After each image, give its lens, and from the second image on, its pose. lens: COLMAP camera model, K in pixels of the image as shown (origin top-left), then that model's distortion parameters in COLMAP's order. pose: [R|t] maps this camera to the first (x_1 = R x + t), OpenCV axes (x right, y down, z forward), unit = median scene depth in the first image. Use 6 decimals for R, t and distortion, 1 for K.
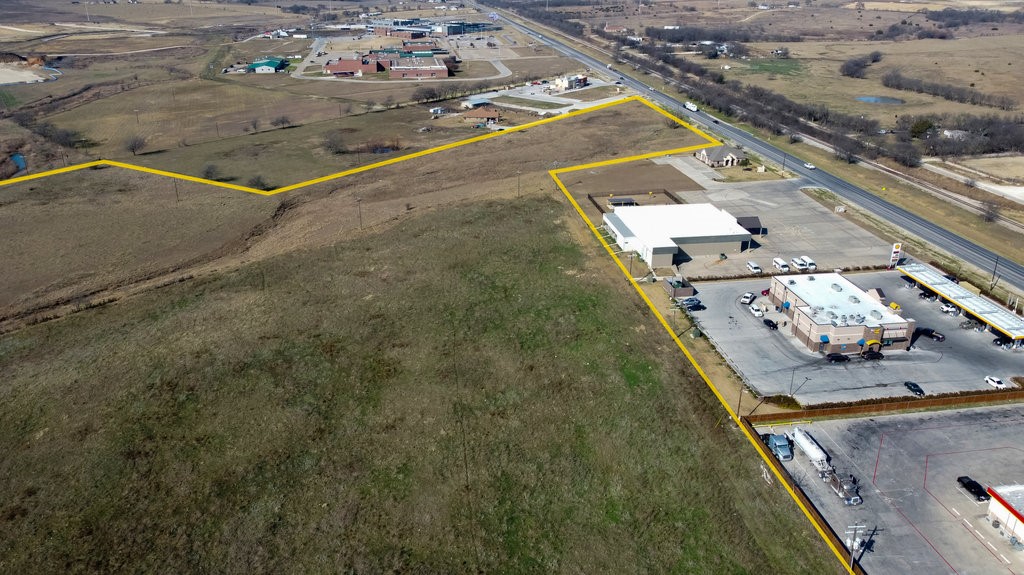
lens RADIAL K [[774.0, 0, 499.7], [0, 774.0, 286.8], [0, 0, 1]] dist [0.010024, 0.000012]
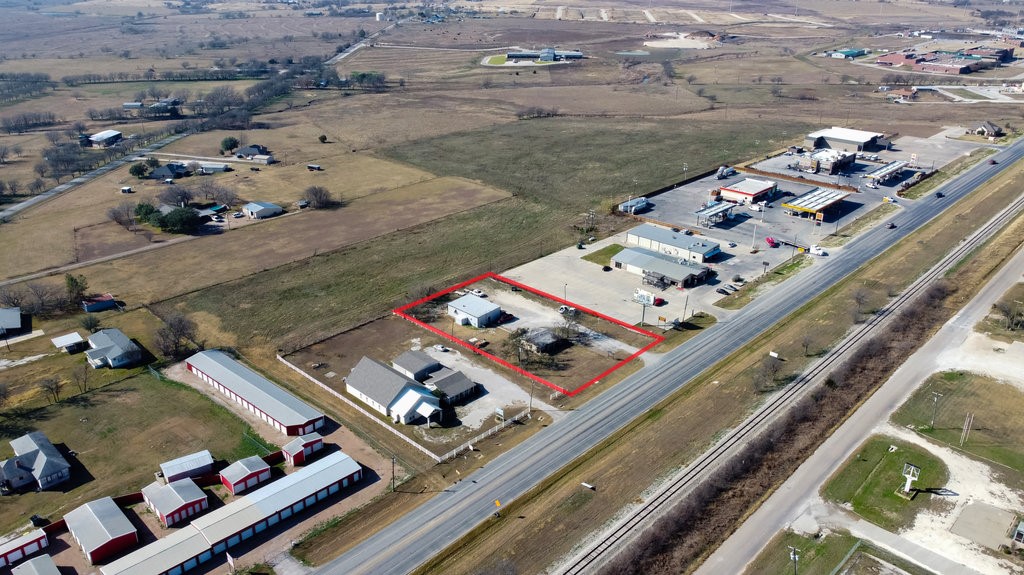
lens RADIAL K [[774.0, 0, 499.7], [0, 774.0, 286.8], [0, 0, 1]] dist [0.010024, 0.000012]
pose [[0.614942, 0.313326, -0.723653, 0.666389], [-0.305080, 0.940745, 0.148072, 0.139067], [0.727167, 0.129716, 0.674093, -0.500328]]
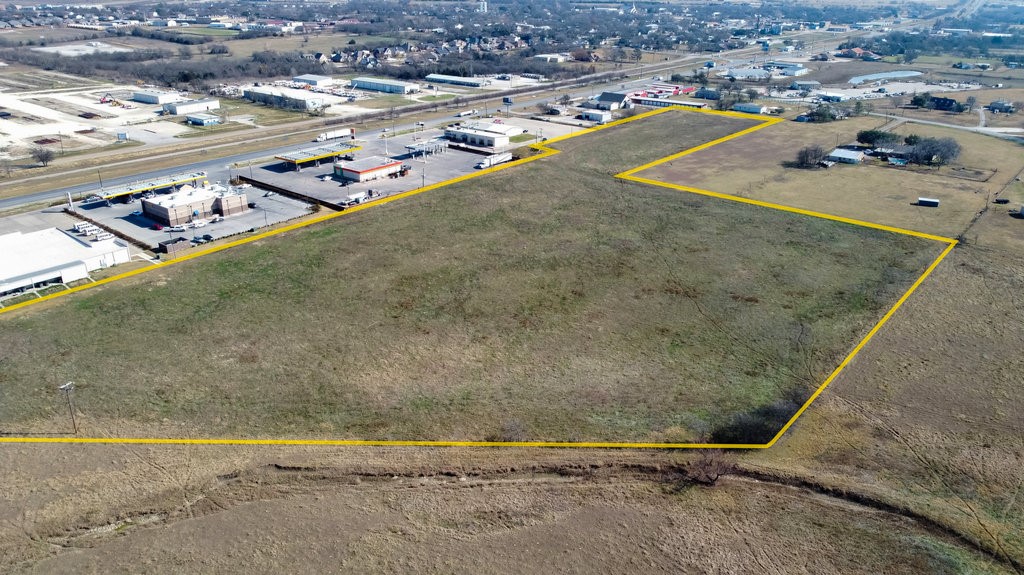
lens RADIAL K [[774.7, 0, 503.1], [0, 774.7, 285.8], [0, 0, 1]] dist [0.002564, 0.009986]
pose [[-0.679541, -0.275340, 0.680009, -0.449619], [0.284412, 0.755543, 0.590140, -0.242411], [-0.676265, 0.594427, -0.435112, 0.557863]]
